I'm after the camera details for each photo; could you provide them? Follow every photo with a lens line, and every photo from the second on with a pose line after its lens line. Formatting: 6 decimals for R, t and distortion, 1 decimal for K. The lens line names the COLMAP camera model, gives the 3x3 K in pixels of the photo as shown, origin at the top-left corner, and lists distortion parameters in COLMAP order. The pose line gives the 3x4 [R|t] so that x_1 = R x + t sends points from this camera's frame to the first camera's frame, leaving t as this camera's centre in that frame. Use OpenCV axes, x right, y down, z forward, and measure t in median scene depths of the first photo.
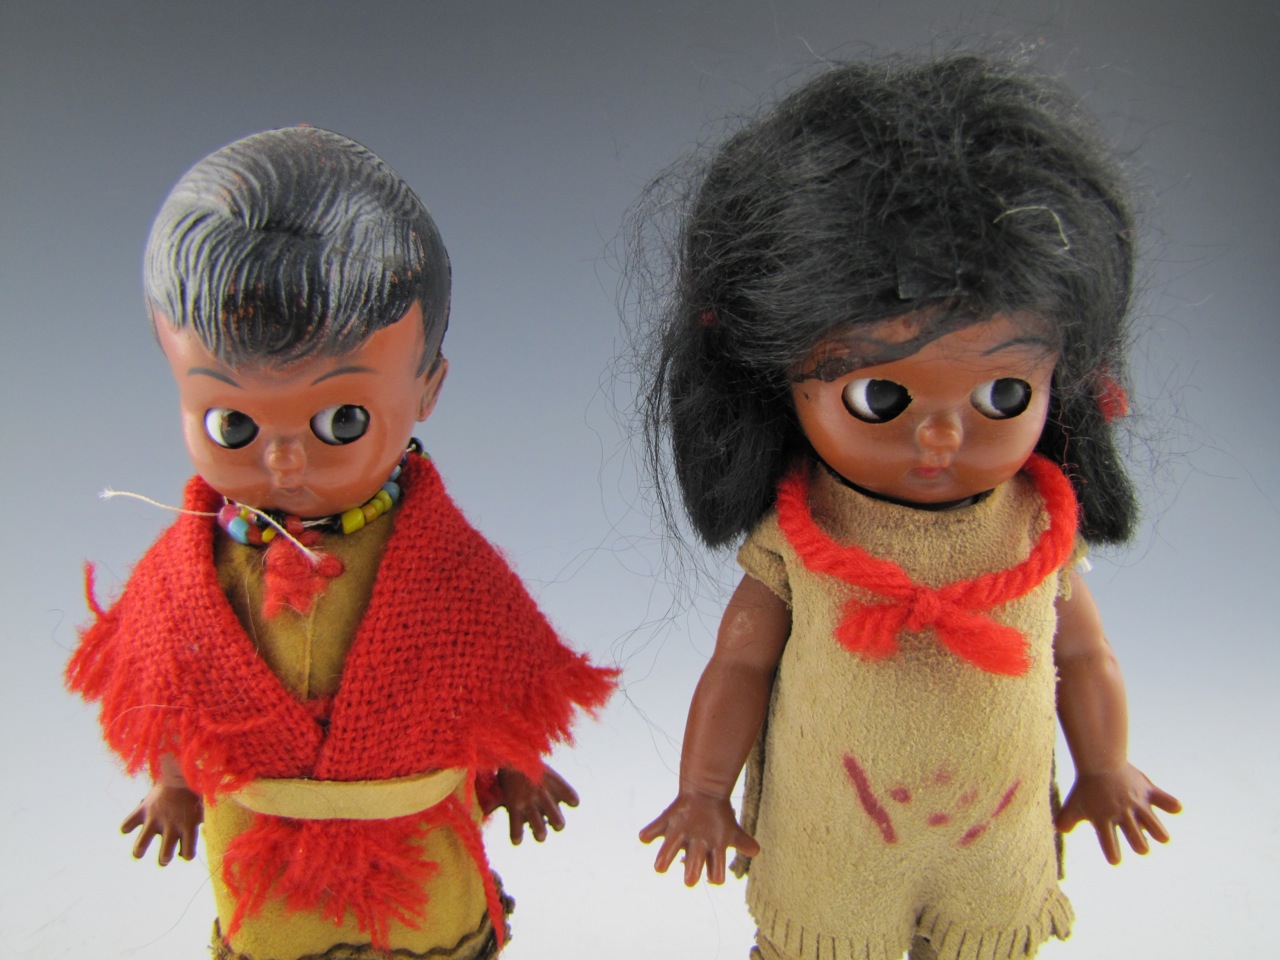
lens RADIAL K [[1111.6, 0, 640.0], [0, 1111.6, 480.0], [0, 0, 1]] dist [-0.197890, 0.131178]
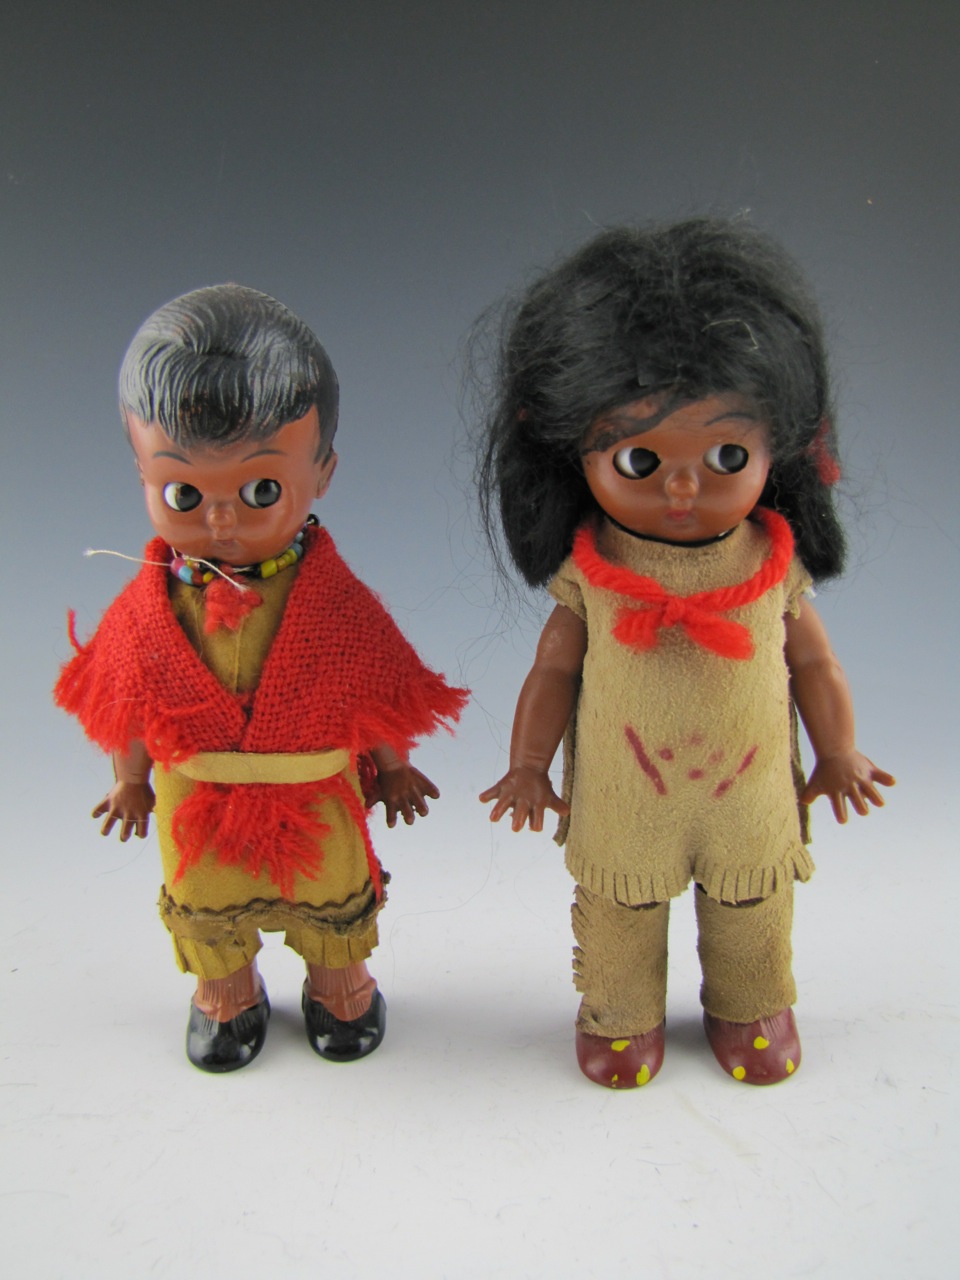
lens RADIAL K [[1111.6, 0, 480.0], [0, 1111.6, 640.0], [0, 0, 1]] dist [-0.197890, 0.131178]
pose [[0.998600, -0.011526, -0.051629, 0.076387], [0.011214, 0.999917, -0.006335, 0.146639], [0.051698, 0.005747, 0.998646, -0.383740]]
